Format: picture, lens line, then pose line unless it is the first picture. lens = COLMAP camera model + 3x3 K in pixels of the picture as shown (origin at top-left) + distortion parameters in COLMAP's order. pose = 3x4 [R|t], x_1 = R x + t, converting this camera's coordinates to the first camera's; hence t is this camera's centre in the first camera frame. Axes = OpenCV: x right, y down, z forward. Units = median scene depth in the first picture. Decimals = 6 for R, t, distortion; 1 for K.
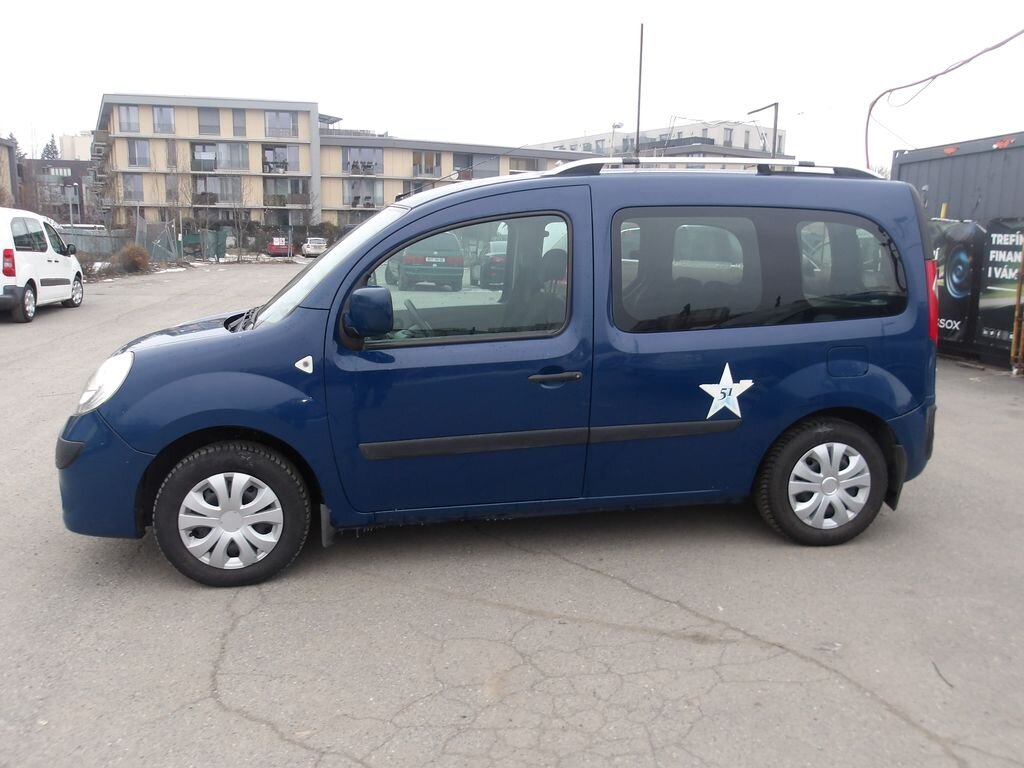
lens RADIAL K [[869.8, 0, 511.2], [0, 869.8, 381.1], [0, 0, 1]] dist [0.007361, -0.012929]
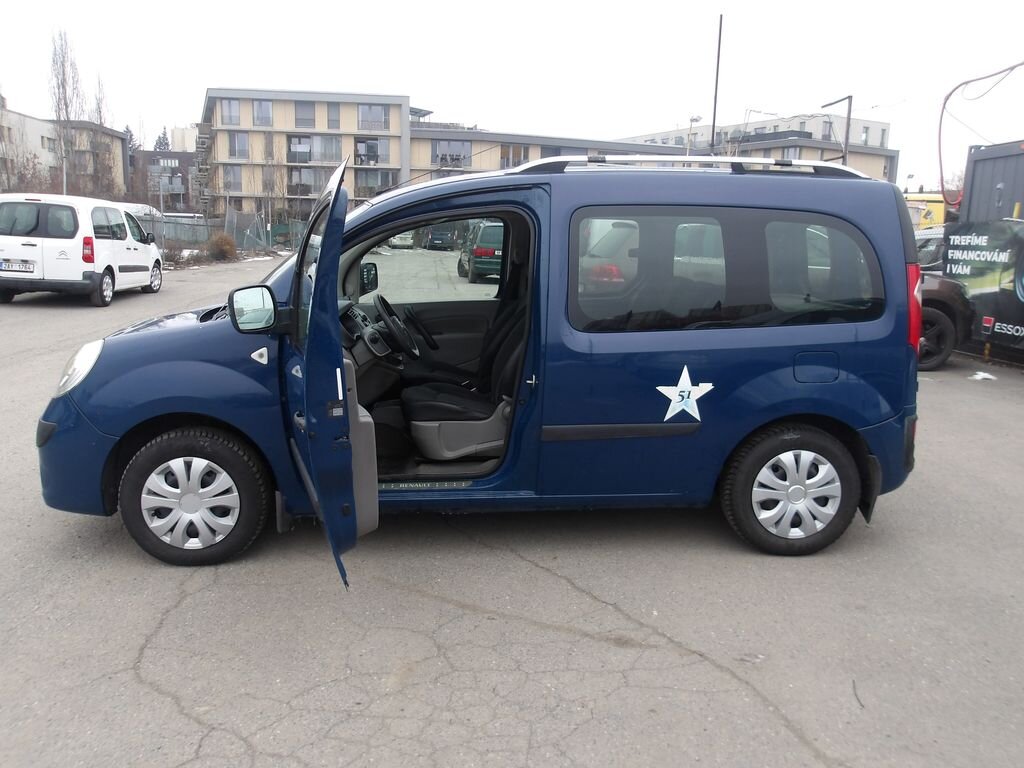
lens RADIAL K [[869.8, 0, 518.0], [0, 869.8, 385.0], [0, 0, 1]] dist [0.007361, -0.012929]
pose [[0.994559, 0.030803, -0.099513, 0.160434], [-0.029589, 0.999469, 0.013653, -0.006488], [0.099881, -0.010634, 0.994943, 0.001346]]
